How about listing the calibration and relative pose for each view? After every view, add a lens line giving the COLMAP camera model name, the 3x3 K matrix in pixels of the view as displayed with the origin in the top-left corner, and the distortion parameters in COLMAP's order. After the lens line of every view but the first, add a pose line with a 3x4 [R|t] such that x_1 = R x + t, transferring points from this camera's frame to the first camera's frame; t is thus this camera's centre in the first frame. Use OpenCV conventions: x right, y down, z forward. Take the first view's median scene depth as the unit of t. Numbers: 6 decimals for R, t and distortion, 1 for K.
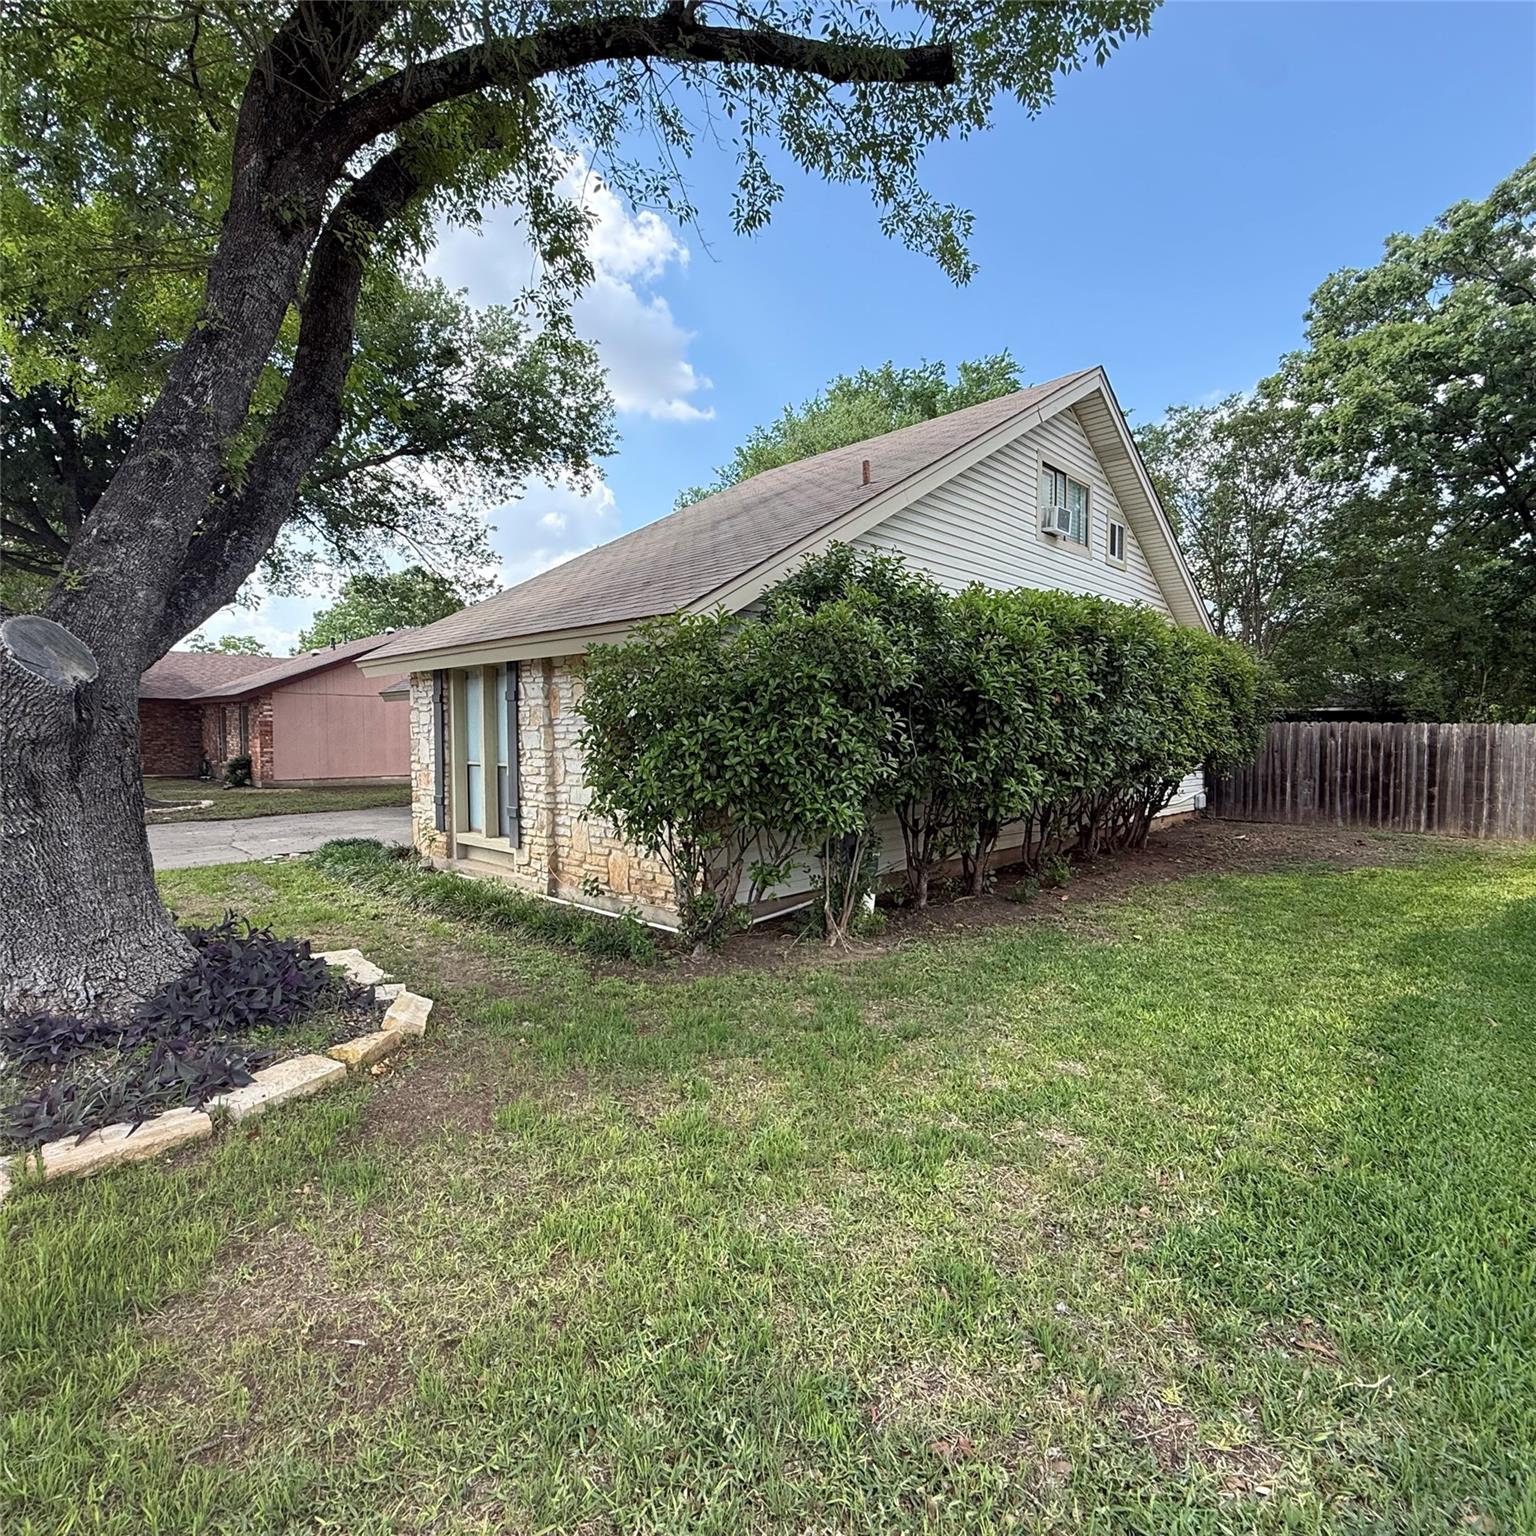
lens RADIAL K [[818.0, 0, 768.0], [0, 818.0, 768.0], [0, 0, 1]] dist [-0.001865, -0.000376]
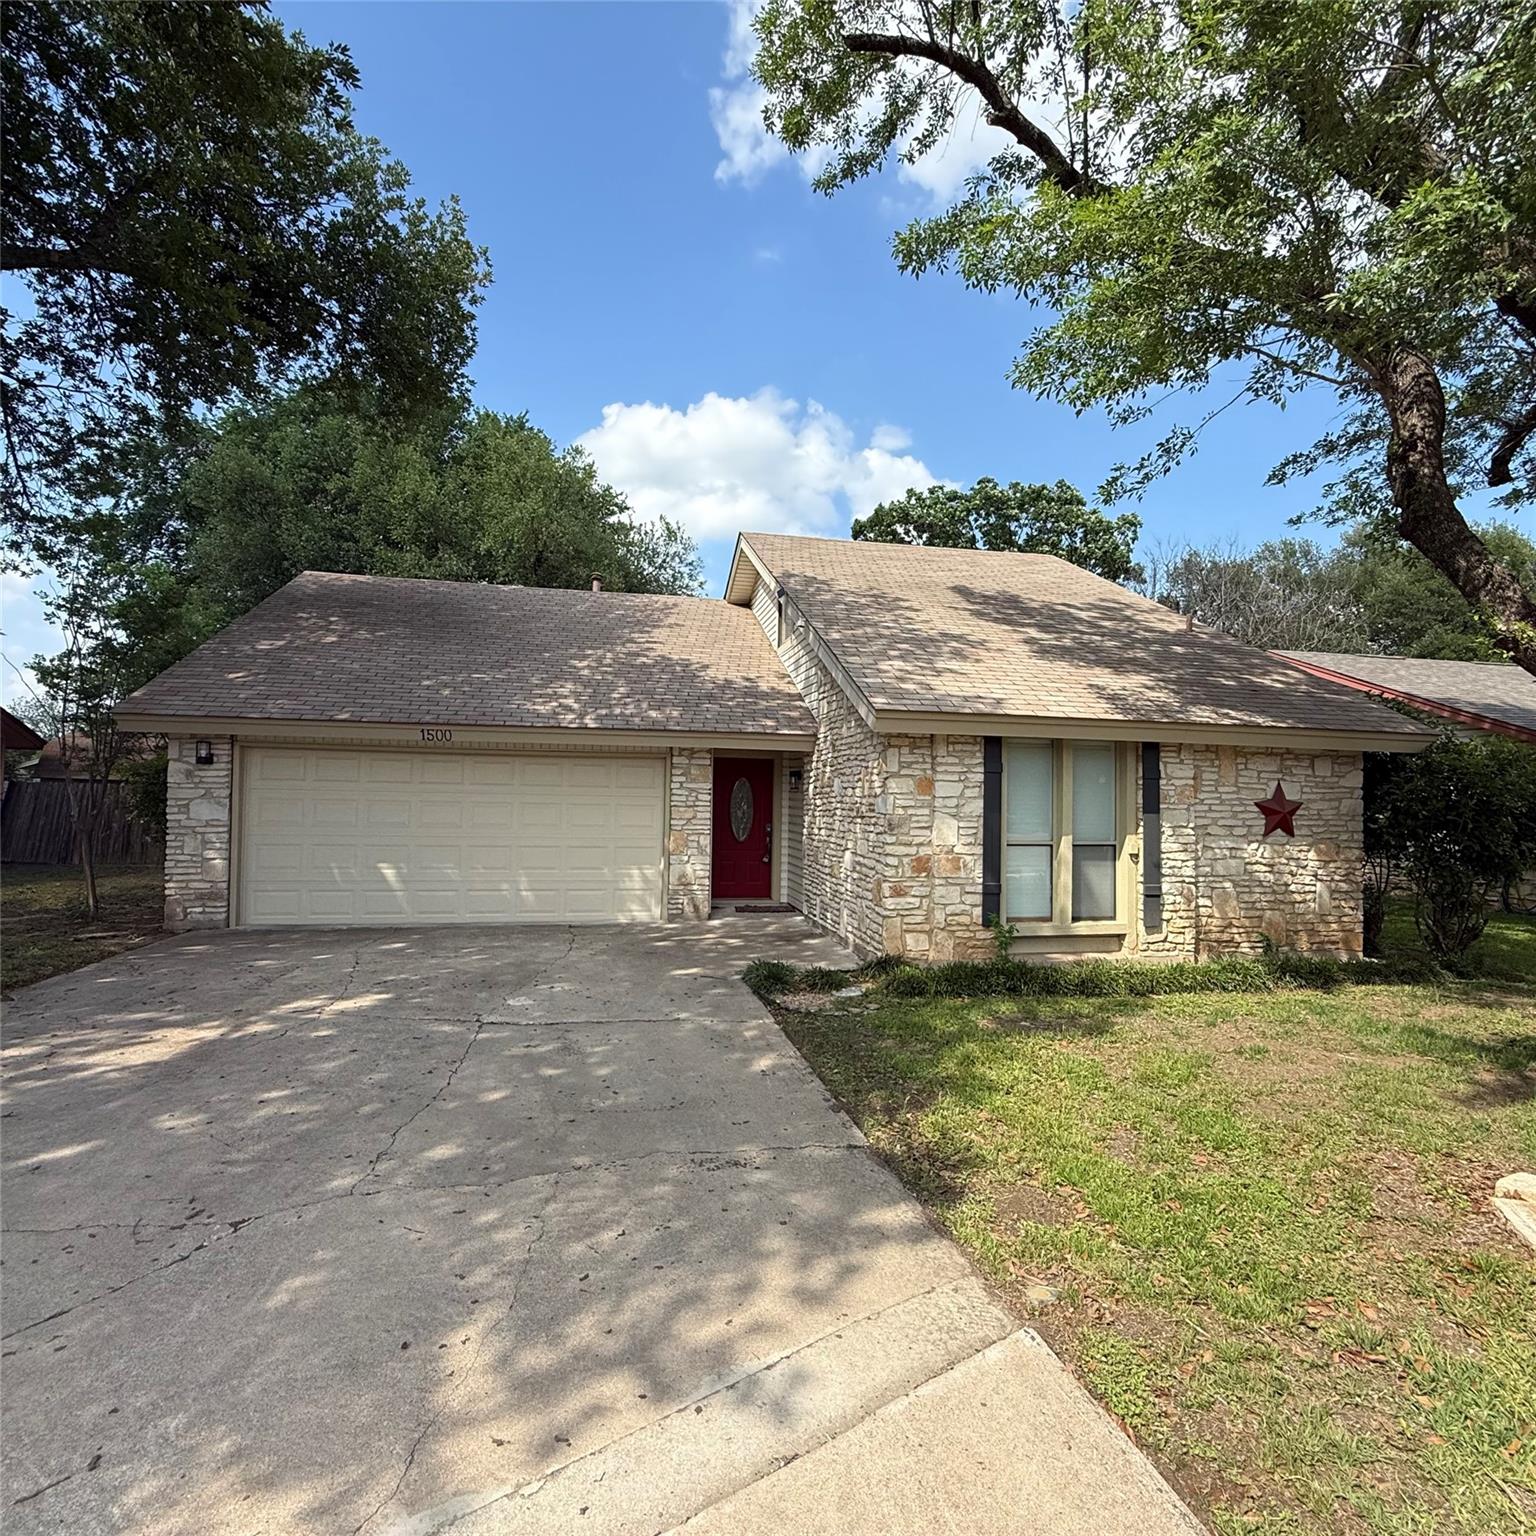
lens RADIAL K [[818.0, 0, 768.0], [0, 818.0, 768.0], [0, 0, 1]] dist [-0.001865, -0.000376]
pose [[0.568193, 0.031148, 0.822305, -1.421151], [0.016617, 0.998645, -0.049310, -0.054353], [-0.822727, 0.041681, 0.566906, 0.822290]]
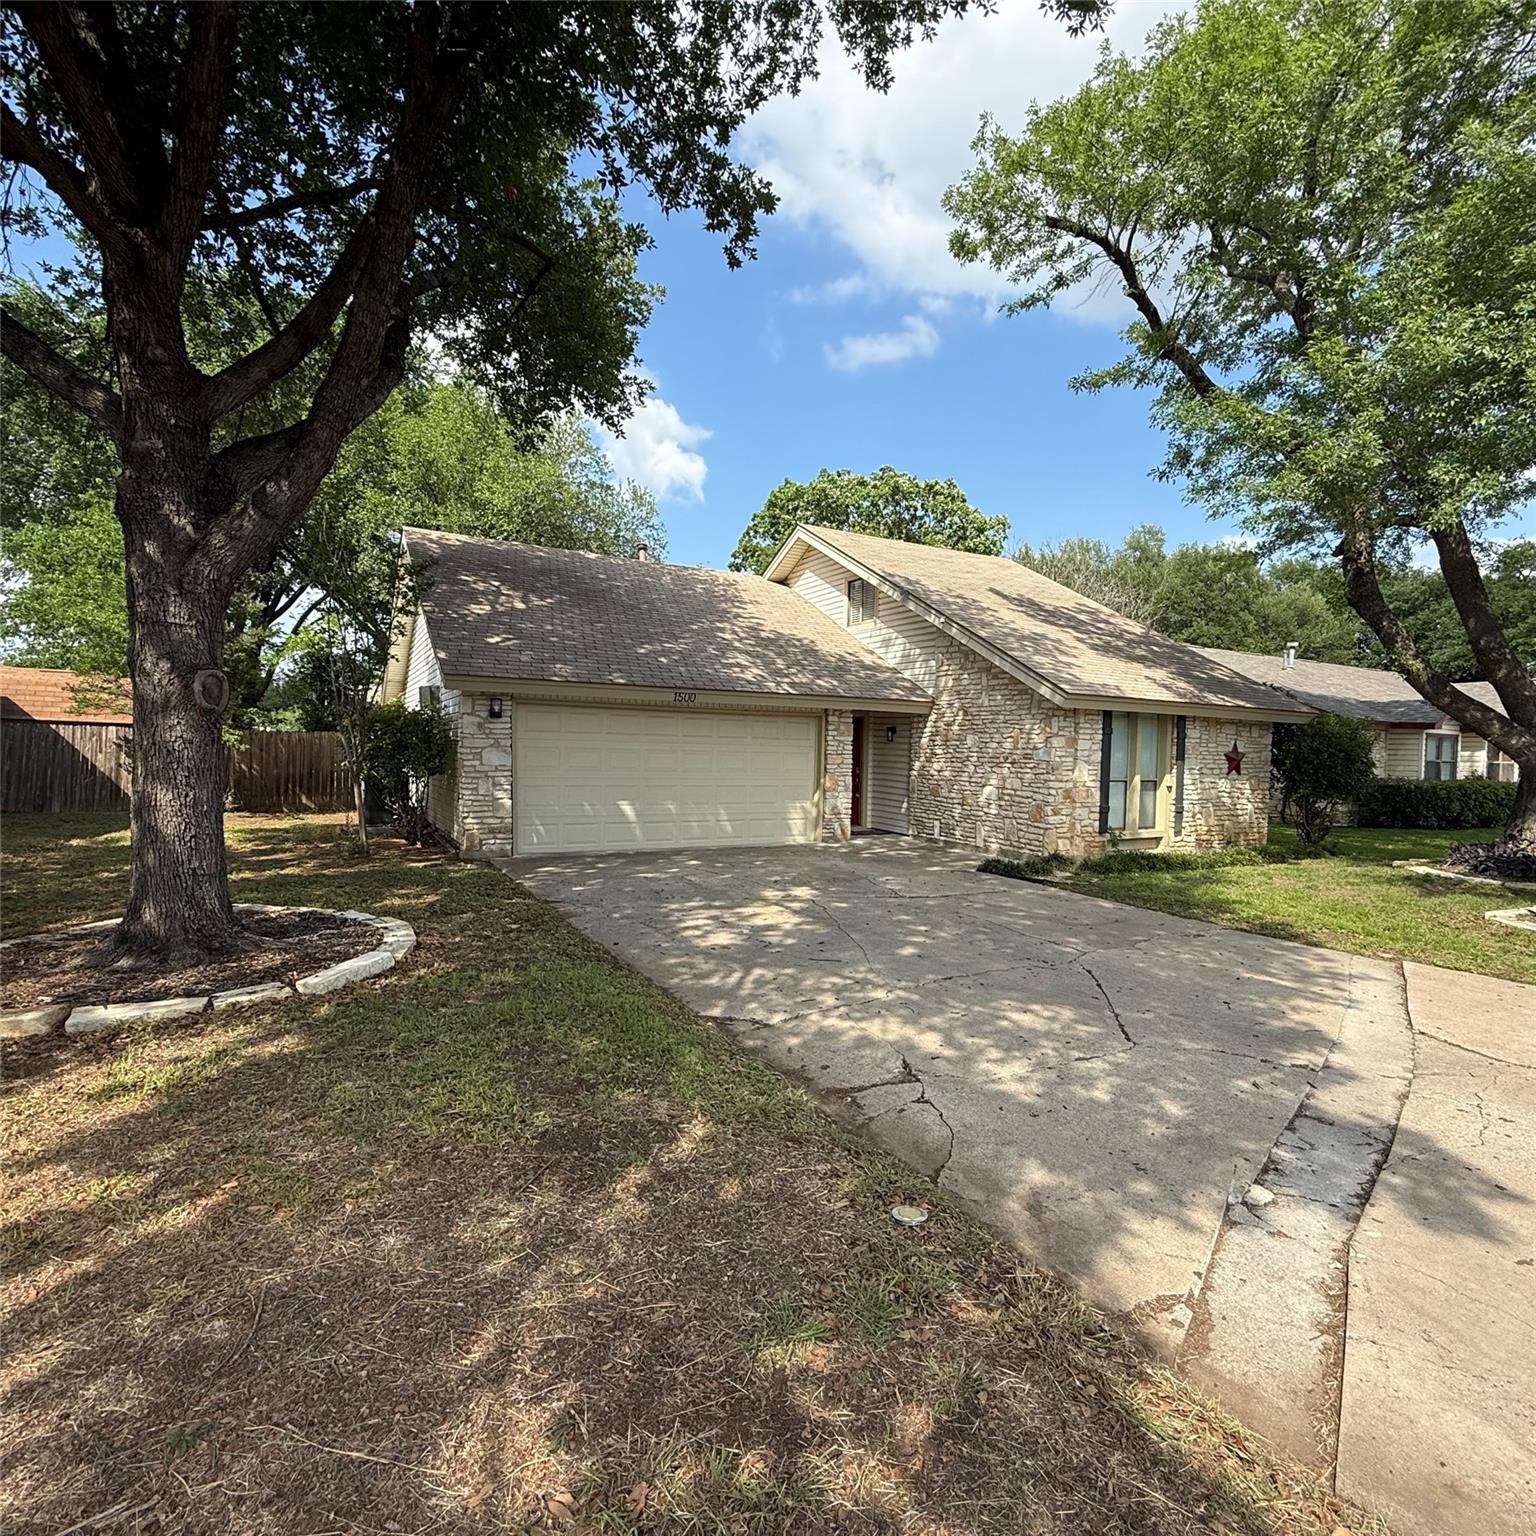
lens RADIAL K [[818.0, 0, 768.0], [0, 818.0, 768.0], [0, 0, 1]] dist [-0.001865, -0.000376]
pose [[0.299253, -0.027274, 0.953784, -2.082743], [0.012373, 0.999618, 0.024702, -0.075074], [-0.954094, 0.004409, 0.299476, 1.300400]]
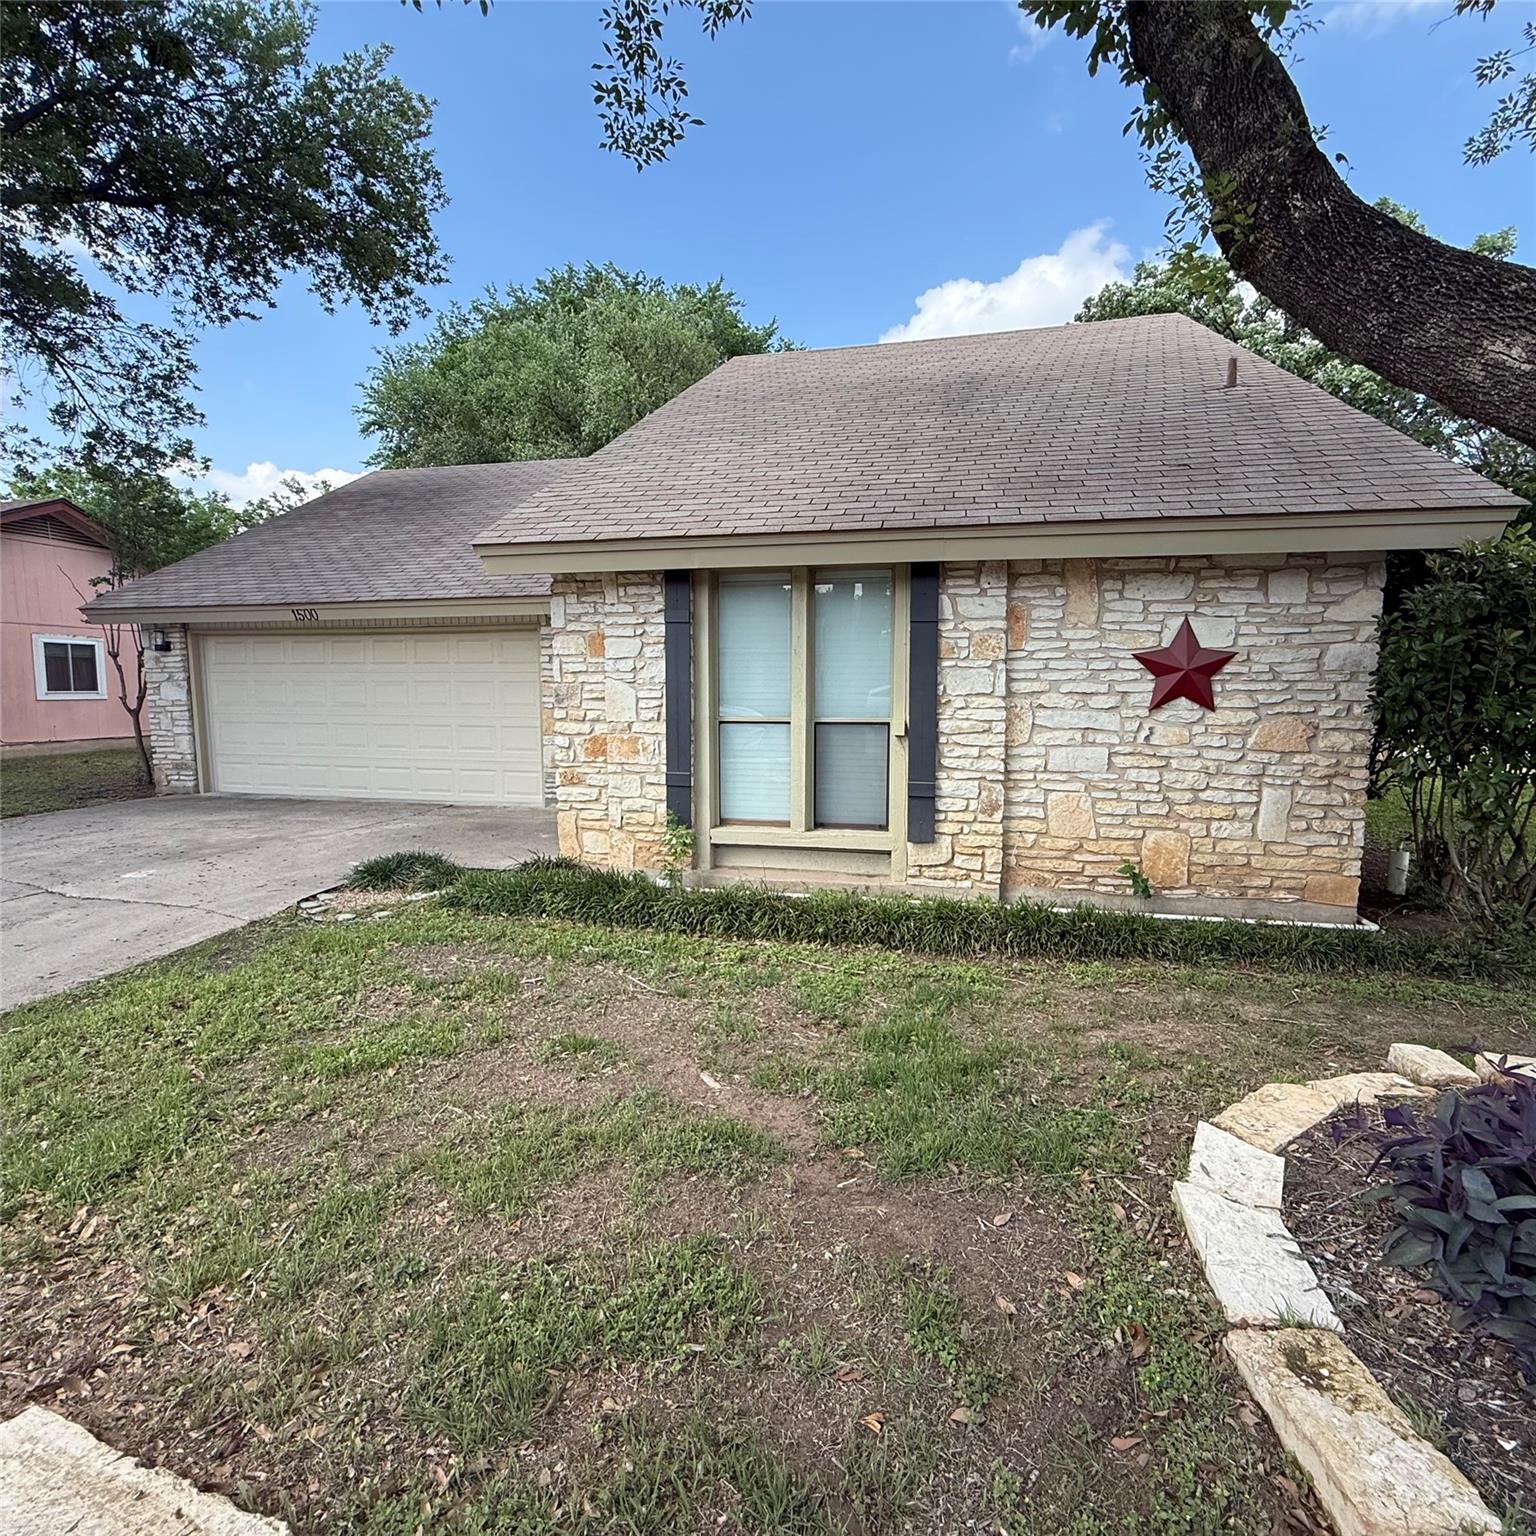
lens RADIAL K [[818.0, 0, 768.0], [0, 818.0, 768.0], [0, 0, 1]] dist [-0.001865, -0.000376]
pose [[0.858268, -0.062244, 0.509413, -0.768219], [0.026030, 0.996620, 0.077919, -0.019541], [-0.512541, -0.053615, 0.856987, 0.495417]]
